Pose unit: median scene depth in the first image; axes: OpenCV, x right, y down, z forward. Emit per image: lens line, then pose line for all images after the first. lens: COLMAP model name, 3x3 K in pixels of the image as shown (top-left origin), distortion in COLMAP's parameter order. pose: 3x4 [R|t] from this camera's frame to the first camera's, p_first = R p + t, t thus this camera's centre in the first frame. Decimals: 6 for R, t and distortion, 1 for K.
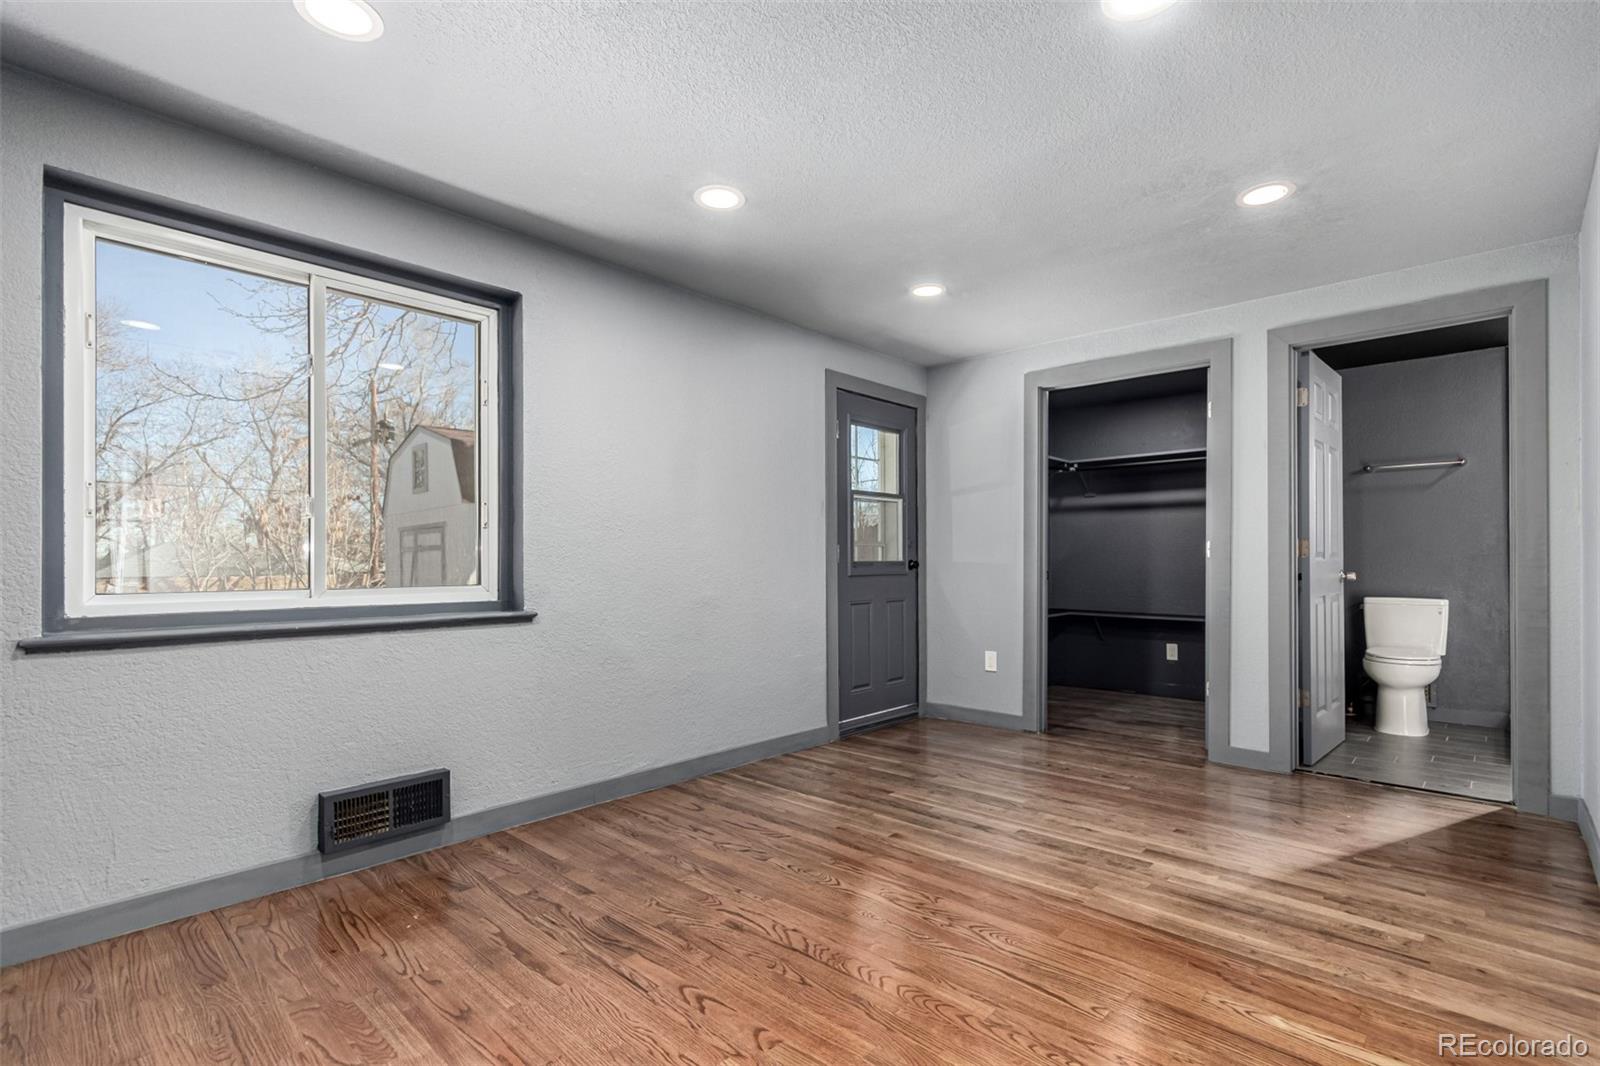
lens RADIAL K [[752.9, 0, 803.6], [0, 752.9, 559.2], [0, 0, 1]] dist [0.001276, 0.000565]
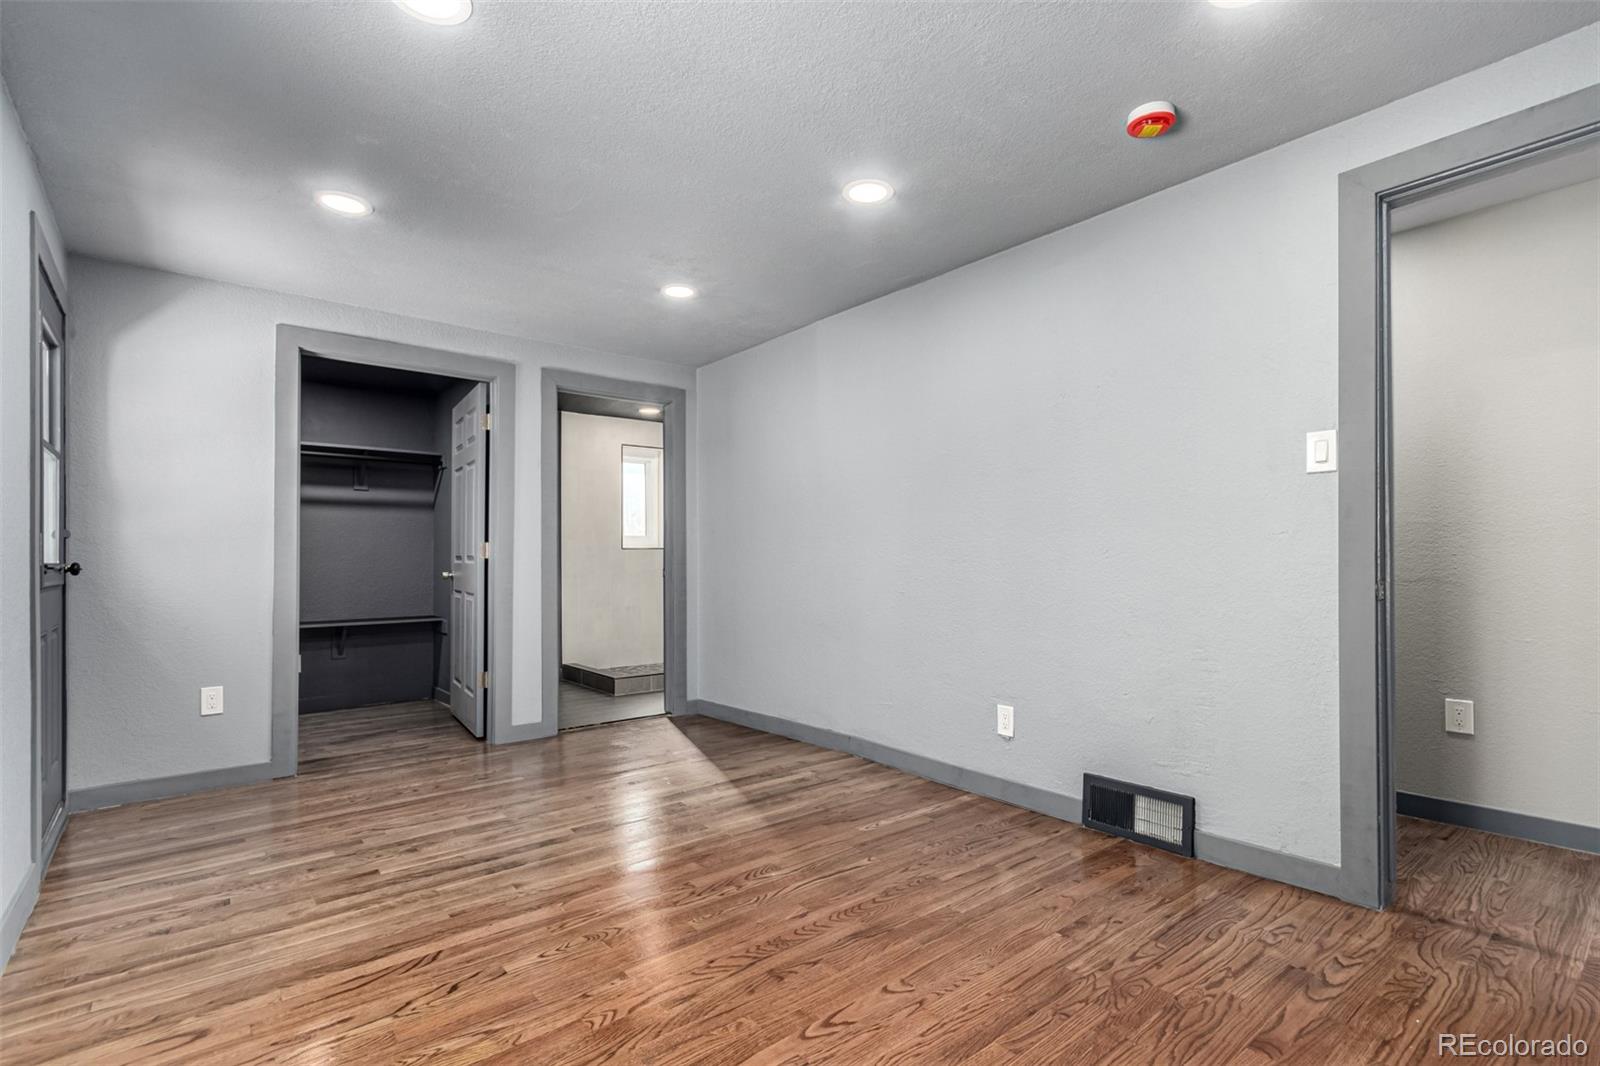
lens RADIAL K [[752.9, 0, 803.6], [0, 752.9, 559.2], [0, 0, 1]] dist [0.001276, 0.000565]
pose [[0.134970, 0.002010, 0.990848, -0.584764], [0.005960, 0.999978, -0.002840, 0.005704], [-0.990832, 0.006289, 0.134956, 0.494956]]
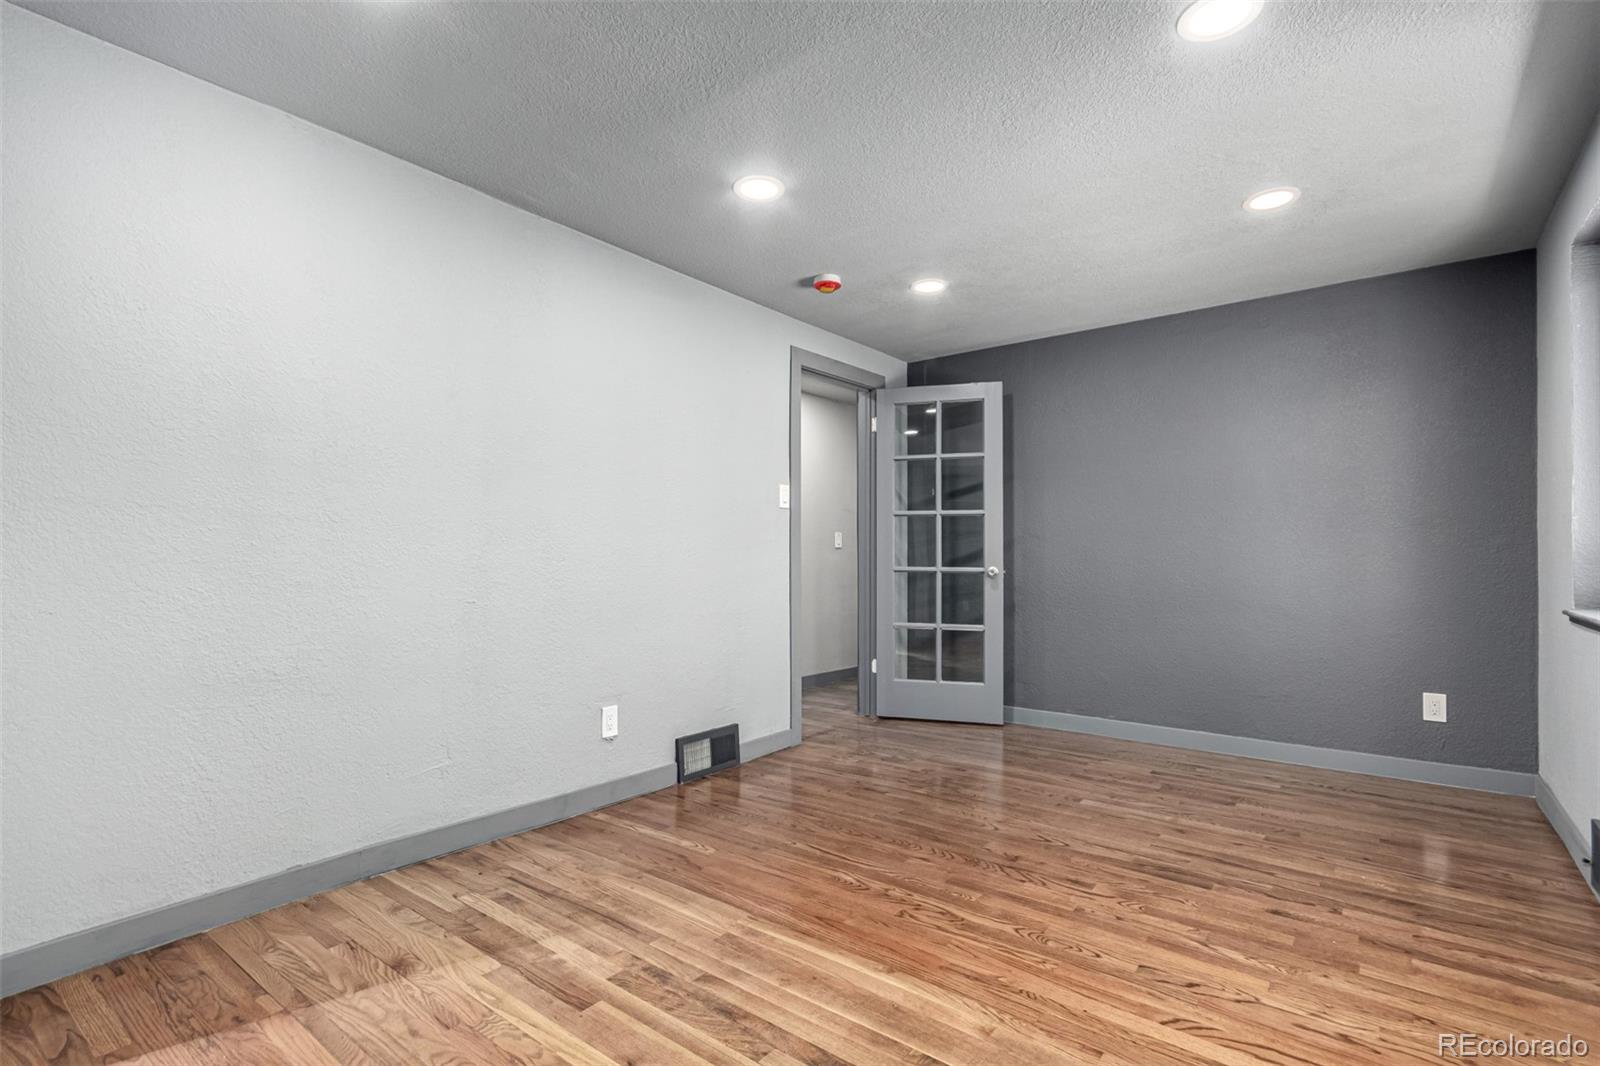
lens RADIAL K [[759.0, 0, 799.6], [0, 759.0, 554.8], [0, 0, 1]] dist [0.001692, 0.000689]
pose [[-0.996058, 0.003488, -0.088635, 0.272002], [0.003695, 0.999991, -0.002182, 0.004347], [0.088627, -0.002500, -0.996062, 1.363516]]
